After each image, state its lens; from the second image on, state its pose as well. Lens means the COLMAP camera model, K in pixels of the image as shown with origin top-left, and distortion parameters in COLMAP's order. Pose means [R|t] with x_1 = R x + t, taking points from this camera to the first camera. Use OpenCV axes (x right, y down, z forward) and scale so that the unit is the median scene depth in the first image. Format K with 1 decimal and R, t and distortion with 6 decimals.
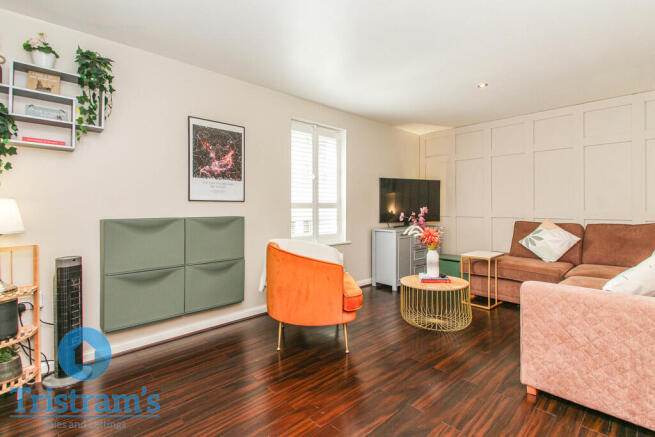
lens RADIAL K [[315.9, 0, 328.5], [0, 315.9, 210.5], [0, 0, 1]] dist [0.032207, -0.026361]
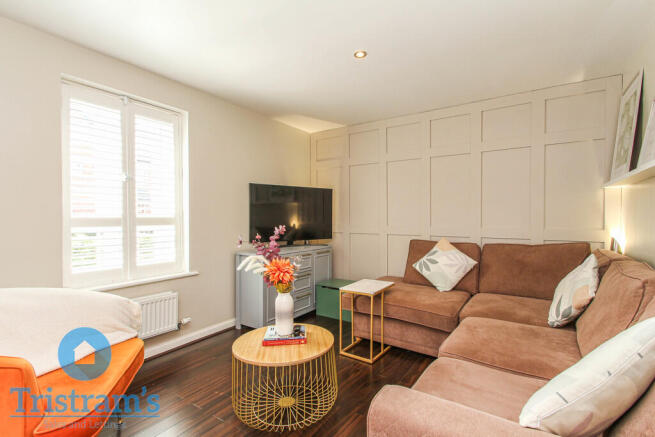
lens RADIAL K [[308.7, 0, 336.2], [0, 308.7, 220.5], [0, 0, 1]] dist [0.016839, -0.000272]
pose [[0.971487, -0.000786, 0.237090, 0.223445], [-0.000362, 0.999988, 0.004797, -0.021726], [-0.237091, -0.004746, 0.971476, 0.280476]]
